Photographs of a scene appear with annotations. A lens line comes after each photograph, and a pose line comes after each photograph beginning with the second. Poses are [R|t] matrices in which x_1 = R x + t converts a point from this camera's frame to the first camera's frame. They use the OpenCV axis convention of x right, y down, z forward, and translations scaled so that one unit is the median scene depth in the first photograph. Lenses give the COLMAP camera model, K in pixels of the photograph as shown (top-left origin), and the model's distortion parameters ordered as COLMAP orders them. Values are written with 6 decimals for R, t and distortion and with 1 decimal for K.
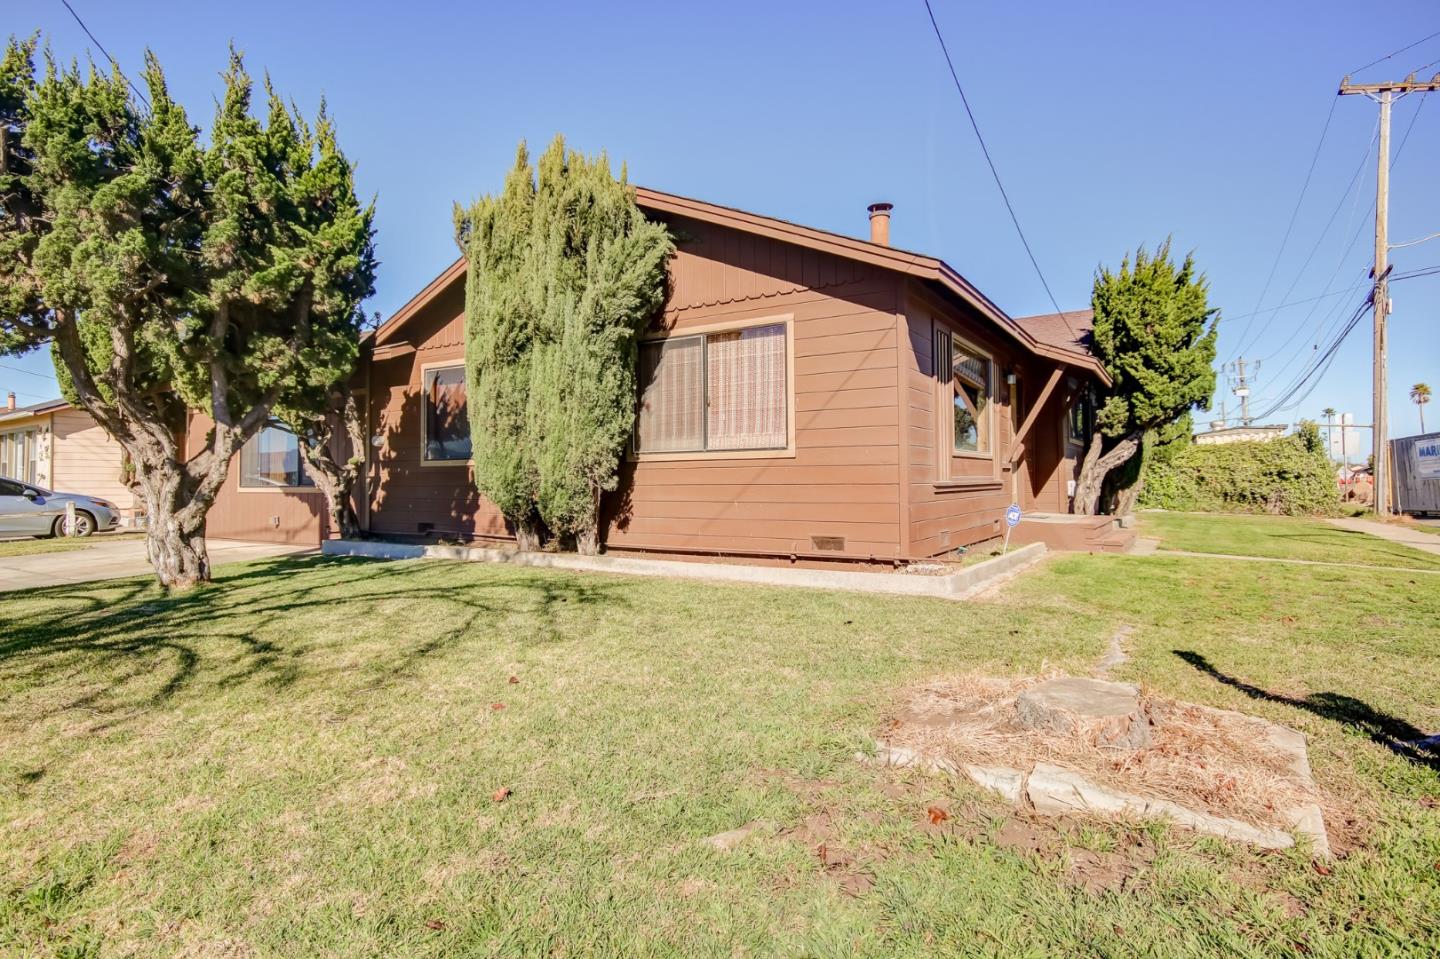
lens RADIAL K [[705.4, 0, 720.0], [0, 705.4, 479.5], [0, 0, 1]] dist [0.000387, 0.000348]
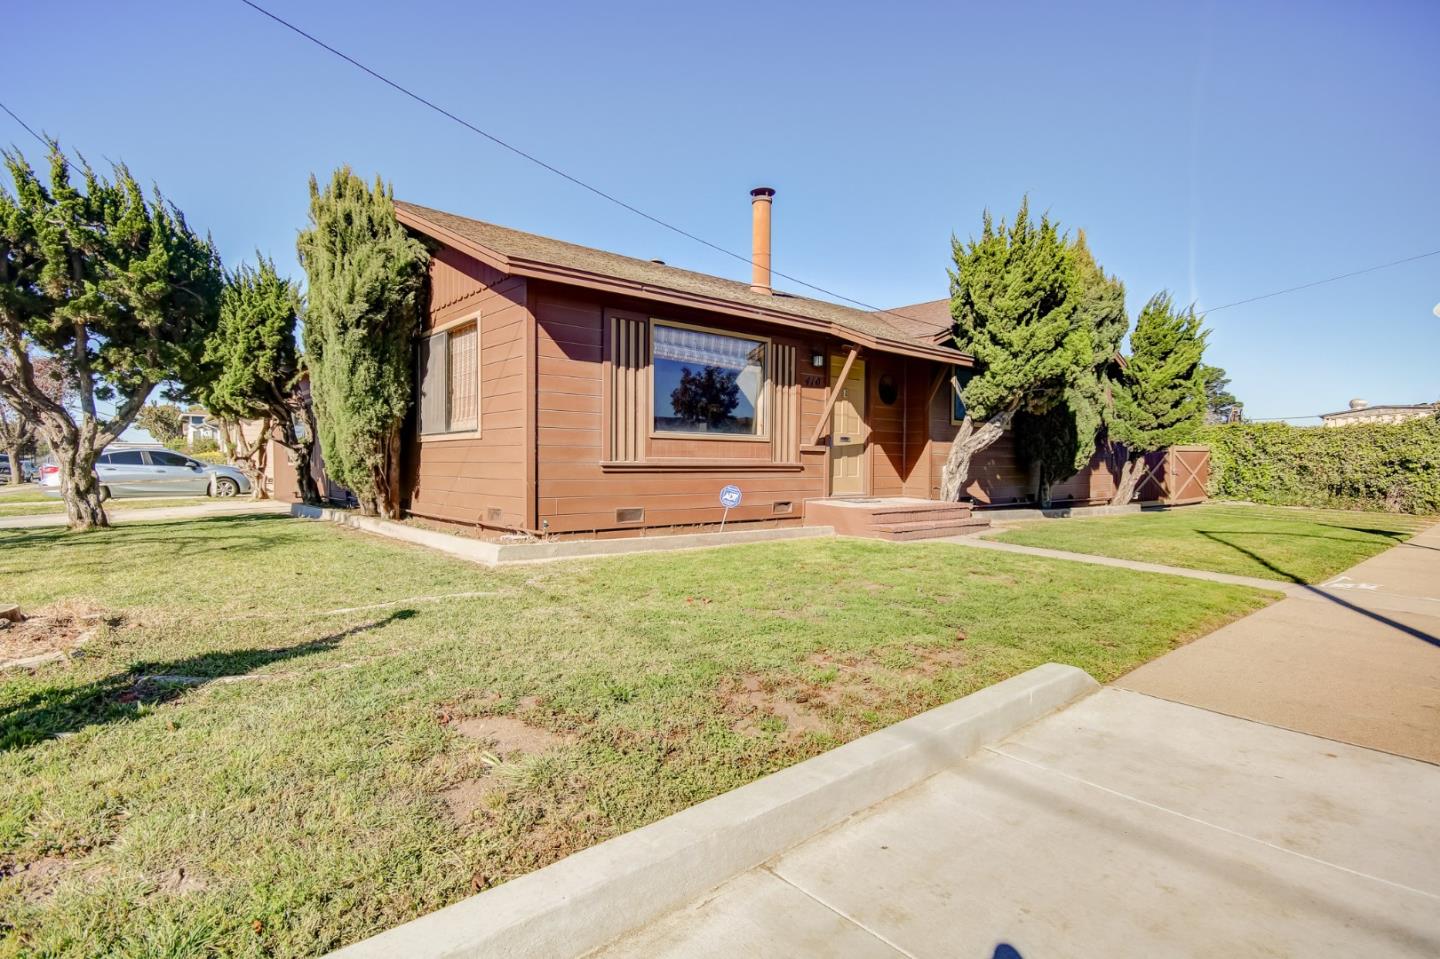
lens RADIAL K [[678.9, 0, 724.6], [0, 678.9, 488.6], [0, 0, 1]] dist [0.001364, 0.000097]
pose [[0.960952, 0.023986, -0.275672, 0.574143], [-0.013291, 0.999087, 0.040599, -0.000191], [0.276394, -0.035350, 0.960394, 0.043576]]
